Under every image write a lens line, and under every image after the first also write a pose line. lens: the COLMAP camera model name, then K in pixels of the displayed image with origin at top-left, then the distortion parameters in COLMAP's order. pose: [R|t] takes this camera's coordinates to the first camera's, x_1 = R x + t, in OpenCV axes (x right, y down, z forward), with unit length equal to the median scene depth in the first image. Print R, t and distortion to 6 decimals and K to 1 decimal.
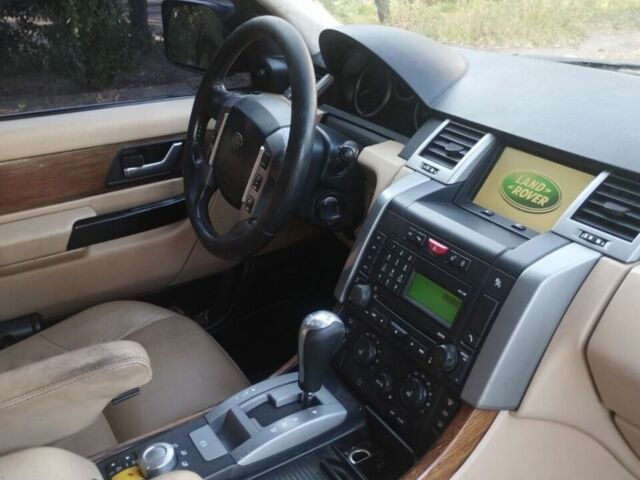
lens RADIAL K [[674.7, 0, 320.0], [0, 674.7, 240.0], [0, 0, 1]] dist [0.022103, 0.018151]
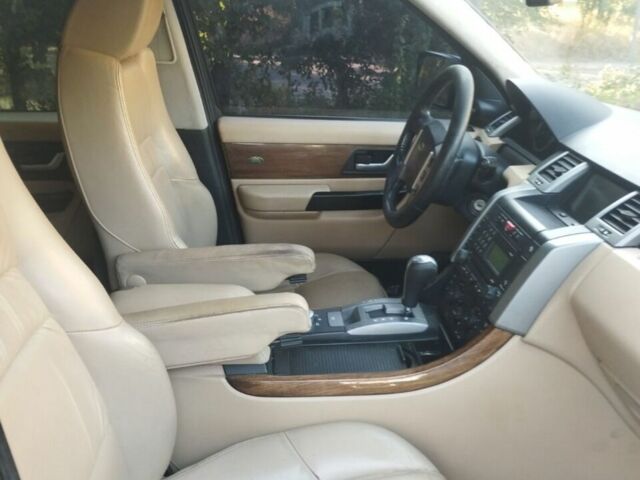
lens RADIAL K [[711.2, 0, 339.8], [0, 711.2, 240.6], [0, 0, 1]] dist [0.022882, 0.034255]
pose [[0.895974, 0.190196, -0.401318, 0.389507], [-0.227395, 0.972682, -0.046696, 0.163127], [0.381474, 0.133096, 0.914748, -0.440952]]
